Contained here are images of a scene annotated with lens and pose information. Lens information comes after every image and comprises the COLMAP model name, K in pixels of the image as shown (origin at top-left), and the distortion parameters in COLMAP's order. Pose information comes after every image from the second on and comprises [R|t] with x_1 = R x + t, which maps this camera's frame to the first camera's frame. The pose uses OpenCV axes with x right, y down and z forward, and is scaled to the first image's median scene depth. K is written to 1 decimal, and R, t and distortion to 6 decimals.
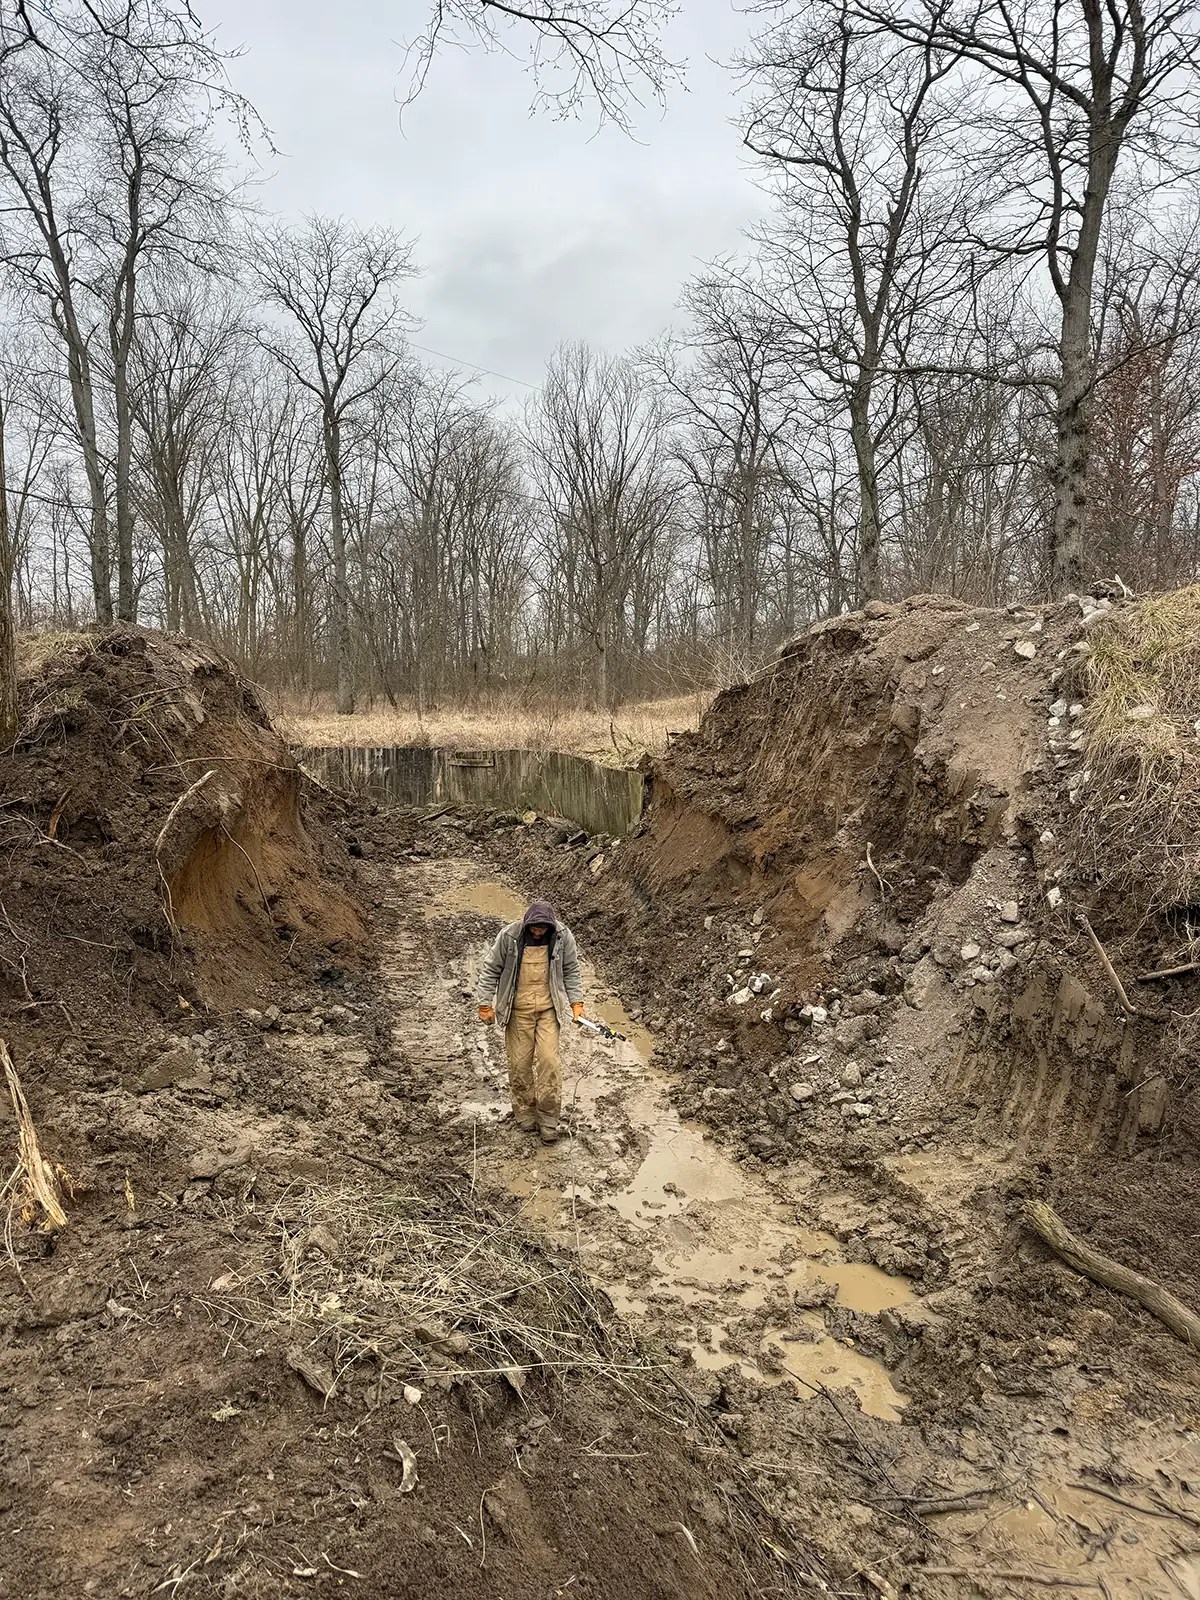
lens RADIAL K [[1145.5, 0, 606.4], [0, 1145.5, 804.4], [0, 0, 1]] dist [0.045881, -0.043148]
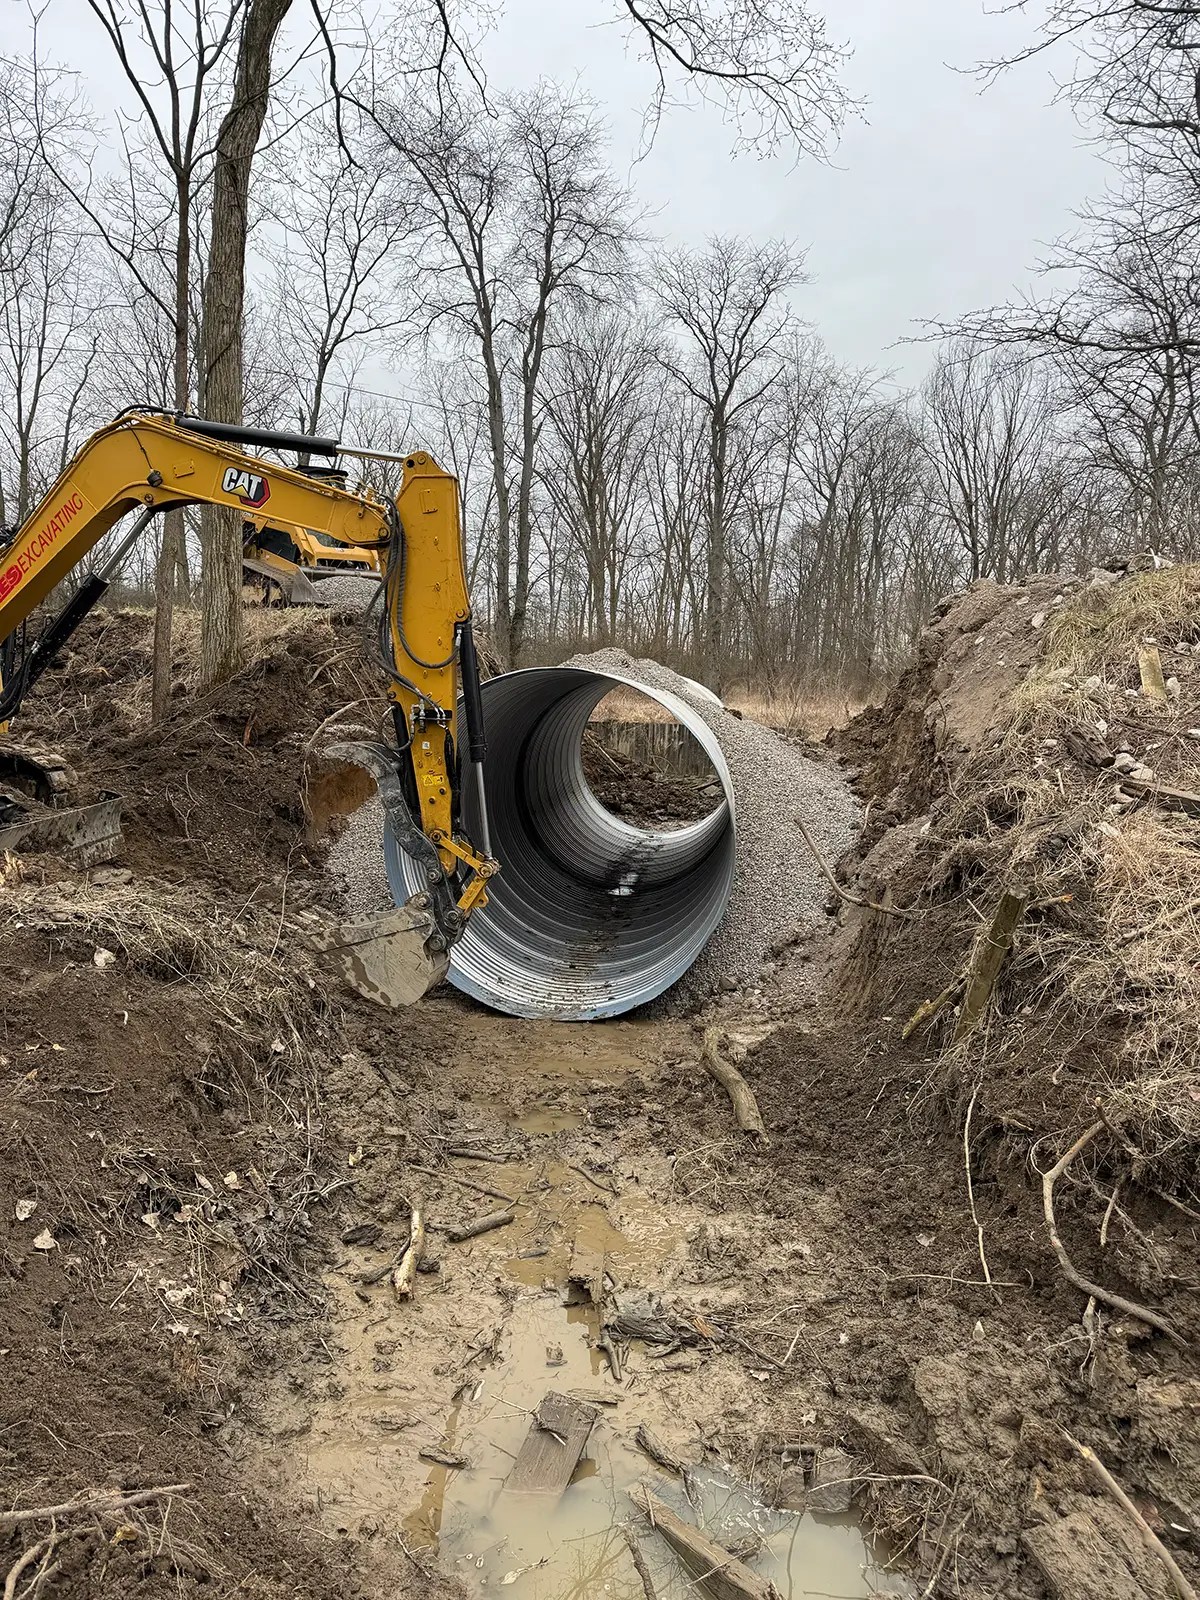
lens RADIAL K [[1151.8, 0, 601.5], [0, 1151.8, 823.3], [0, 0, 1]] dist [0.025211, -0.022819]
pose [[0.920320, 0.072410, -0.384407, 0.235573], [-0.066736, 0.997375, 0.028098, 0.028121], [0.385432, -0.000205, 0.922736, -0.079685]]
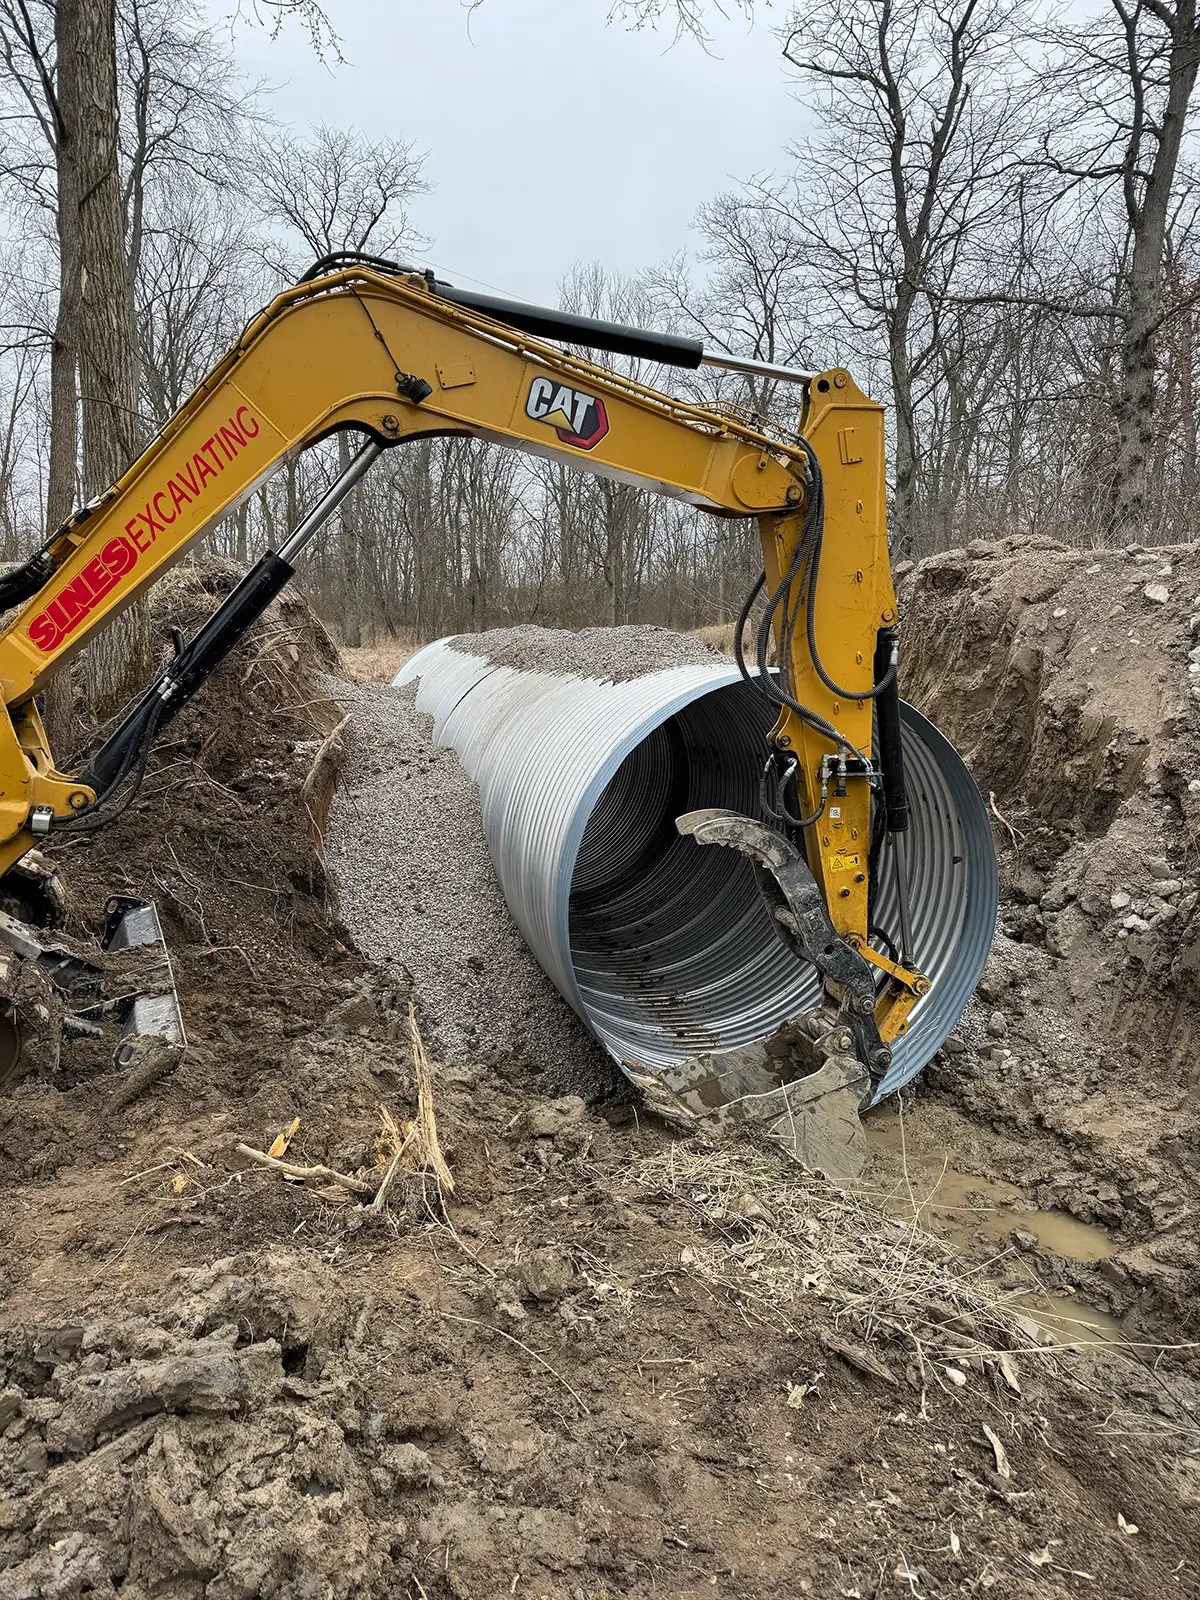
lens RADIAL K [[1148.4, 0, 593.4], [0, 1148.4, 807.3], [0, 0, 1]] dist [0.009474, -0.002102]
pose [[0.999924, 0.006694, 0.010348, -0.071549], [-0.007308, 0.998142, 0.060487, -0.004544], [-0.009924, -0.060558, 0.998115, 0.007691]]
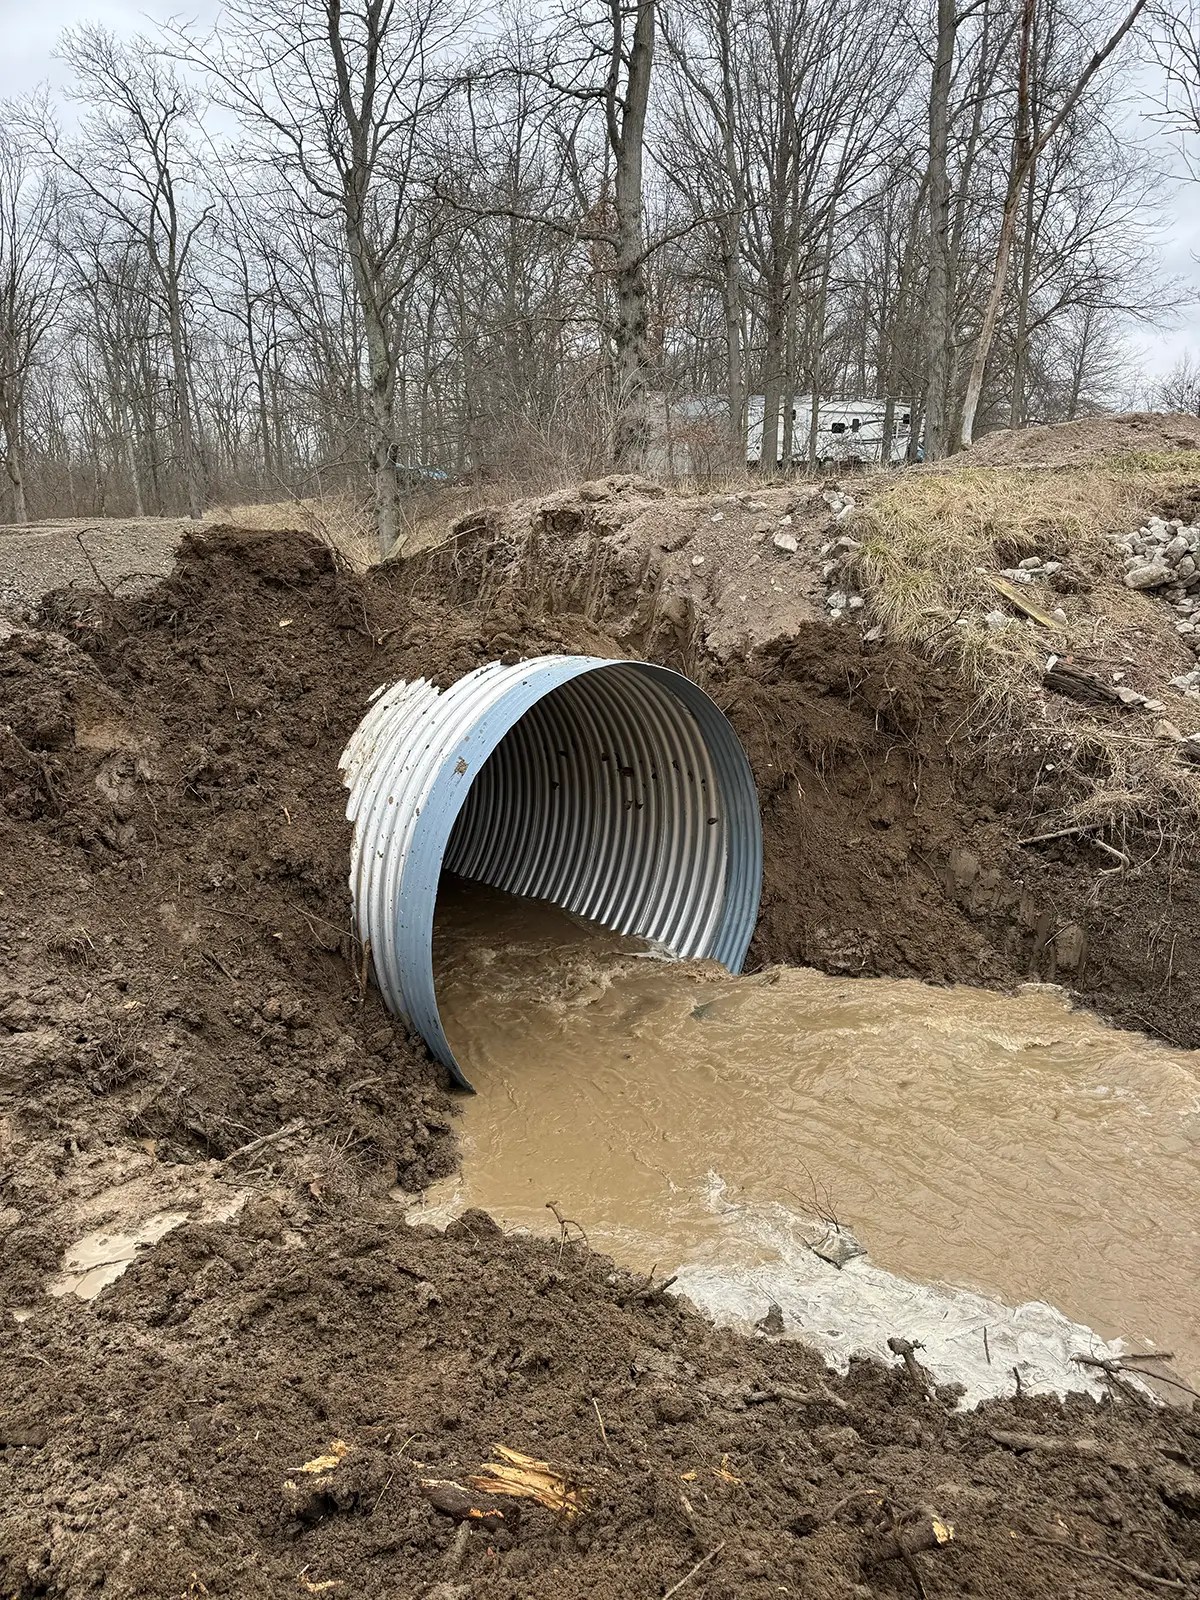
lens RADIAL K [[1145.5, 0, 606.4], [0, 1145.5, 804.4], [0, 0, 1]] dist [0.045881, -0.043148]
pose [[0.863465, -0.139199, 0.484822, -0.193074], [0.064446, 0.983735, 0.167666, -0.047495], [-0.500275, -0.113529, 0.858392, 0.072622]]
